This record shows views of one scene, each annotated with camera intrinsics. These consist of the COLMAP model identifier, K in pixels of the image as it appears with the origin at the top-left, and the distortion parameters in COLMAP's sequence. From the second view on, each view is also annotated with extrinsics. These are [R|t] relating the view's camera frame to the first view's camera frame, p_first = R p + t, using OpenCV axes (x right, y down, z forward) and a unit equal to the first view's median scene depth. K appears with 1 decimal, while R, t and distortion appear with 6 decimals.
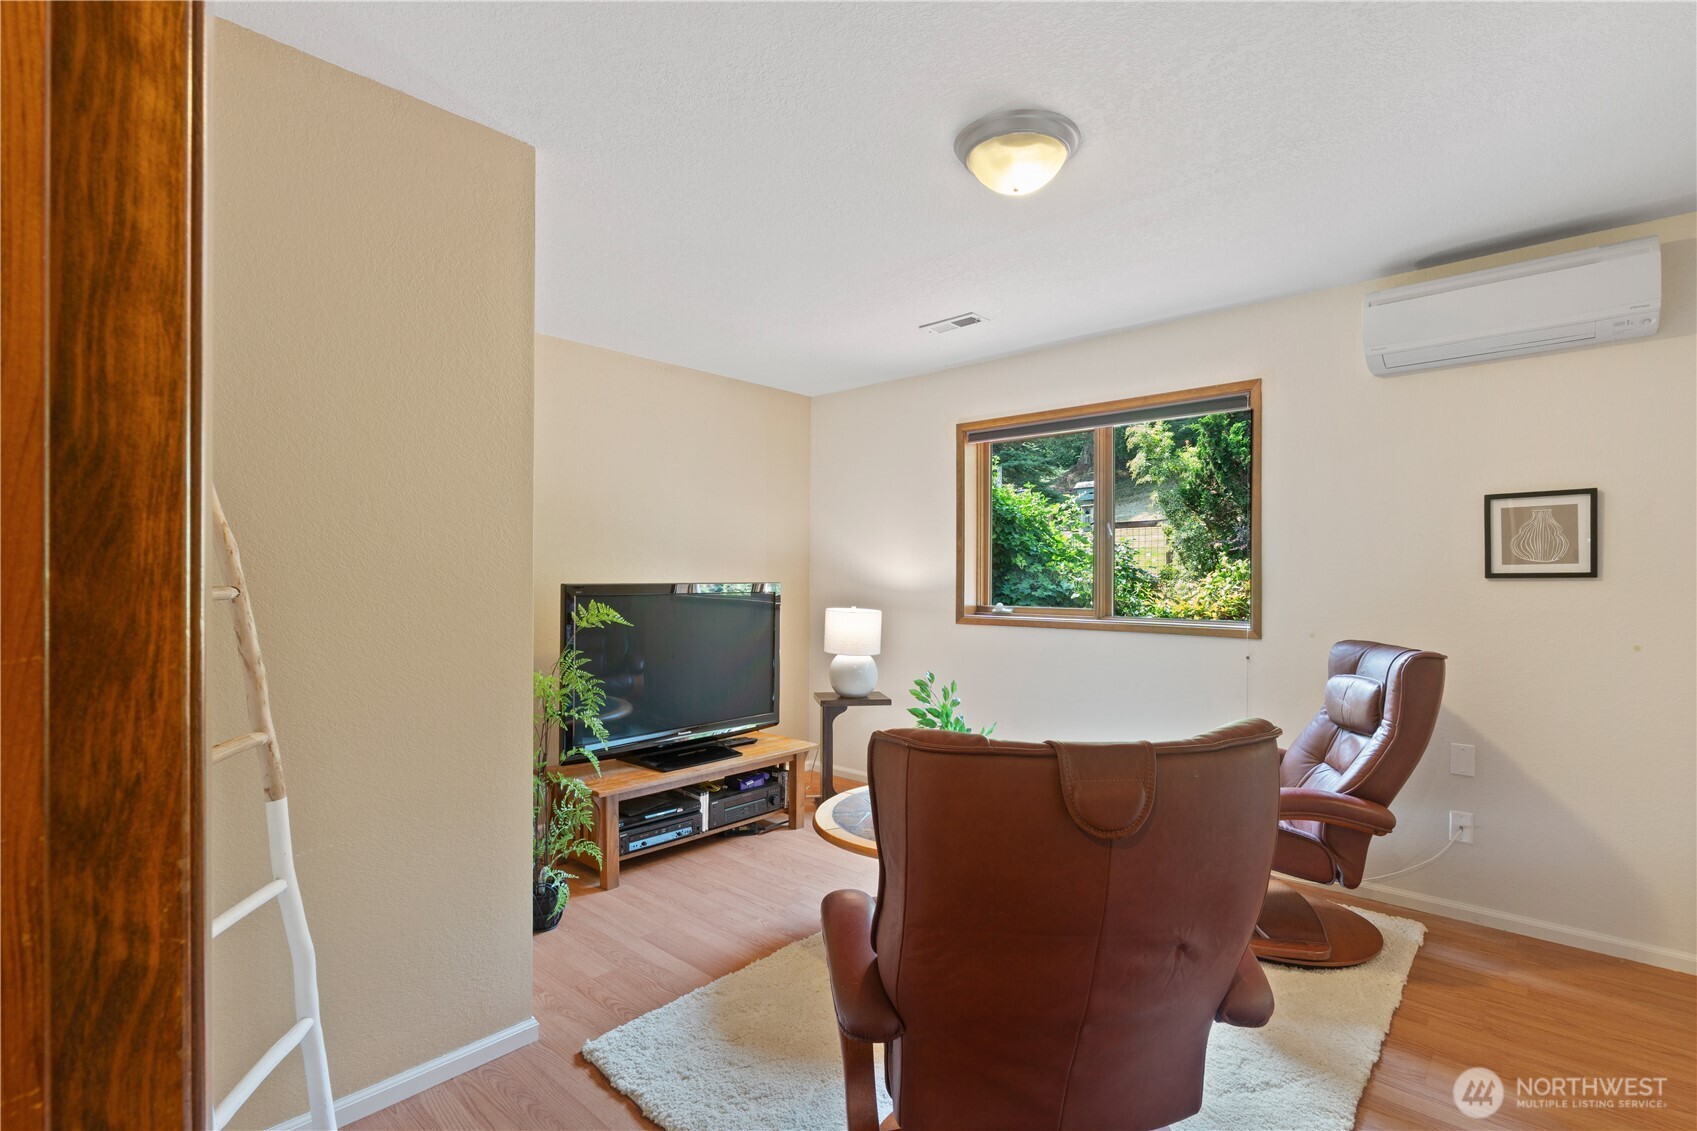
lens RADIAL K [[792.2, 0, 851.5], [0, 792.2, 574.4], [0, 0, 1]] dist [-0.005151, -0.001200]
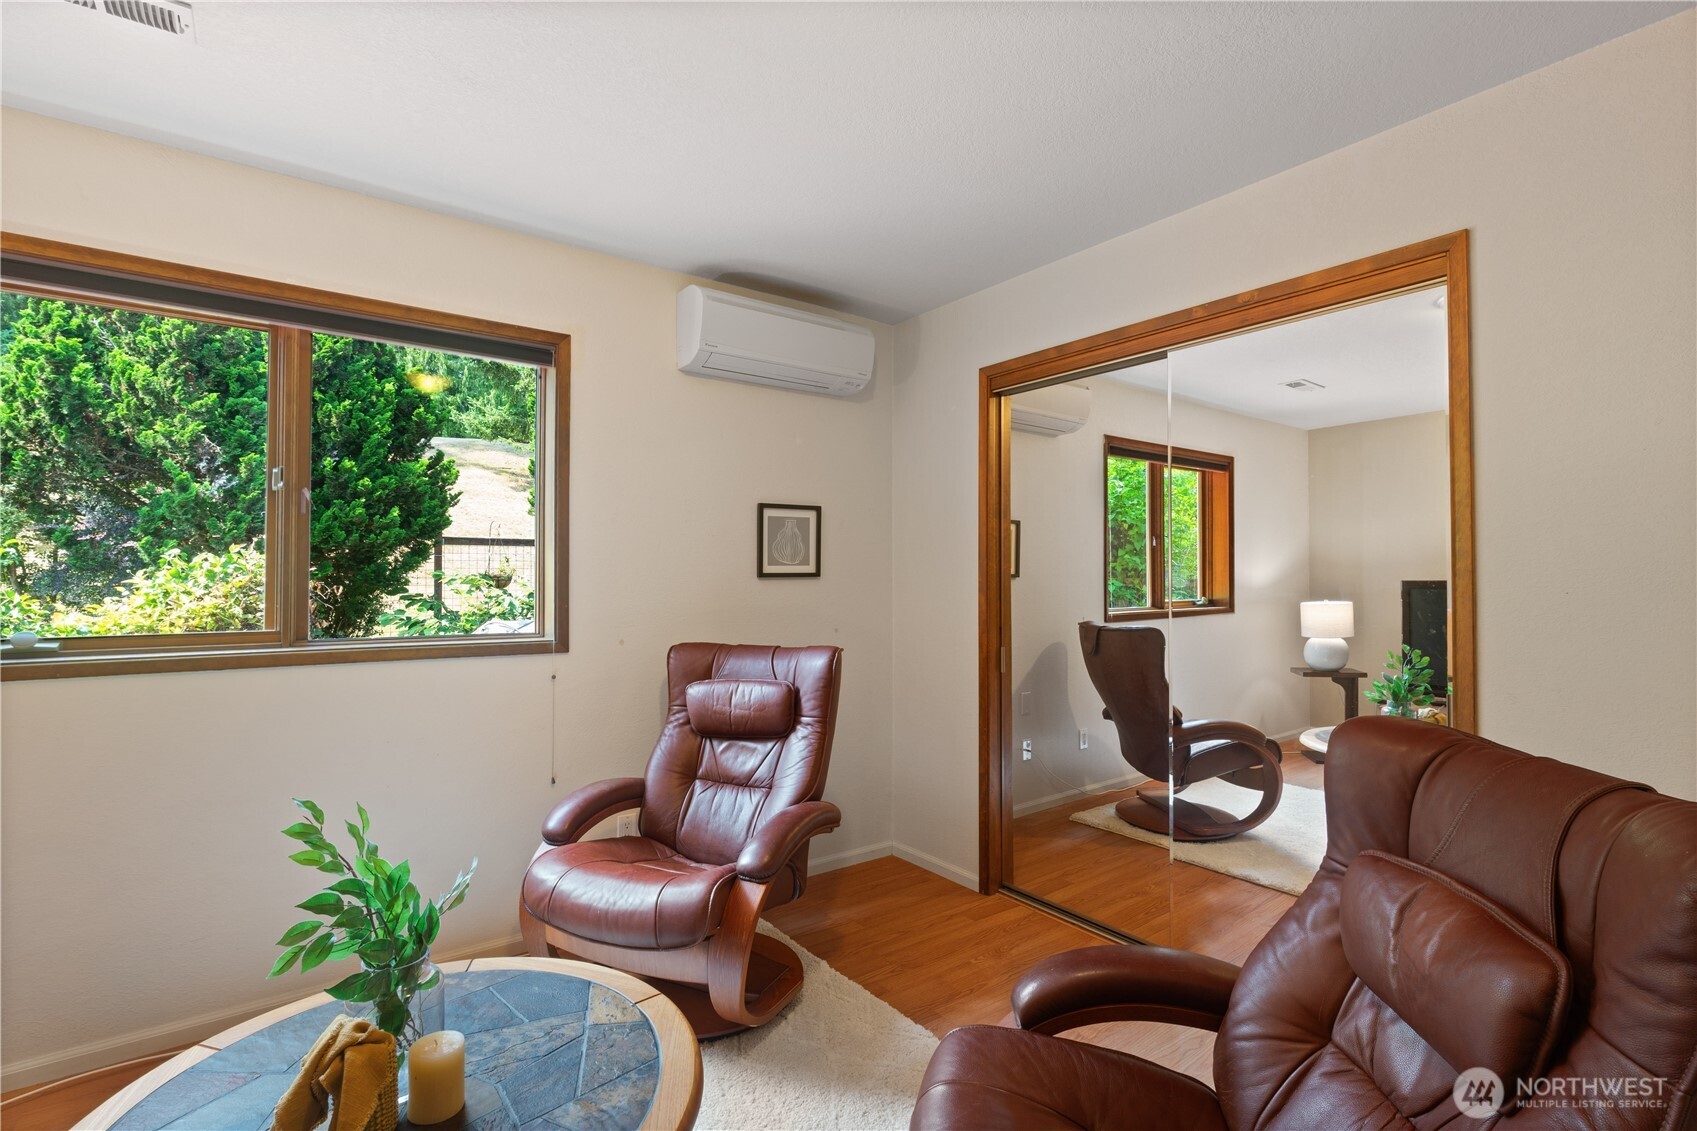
lens RADIAL K [[800.5, 0, 848.5], [0, 800.5, 565.5], [0, 0, 1]] dist [-0.001736, -0.000234]
pose [[0.177569, 0.014283, 0.984005, -0.295488], [0.001694, 0.999889, -0.014819, 0.004669], [-0.984107, 0.004298, 0.177525, 0.684260]]
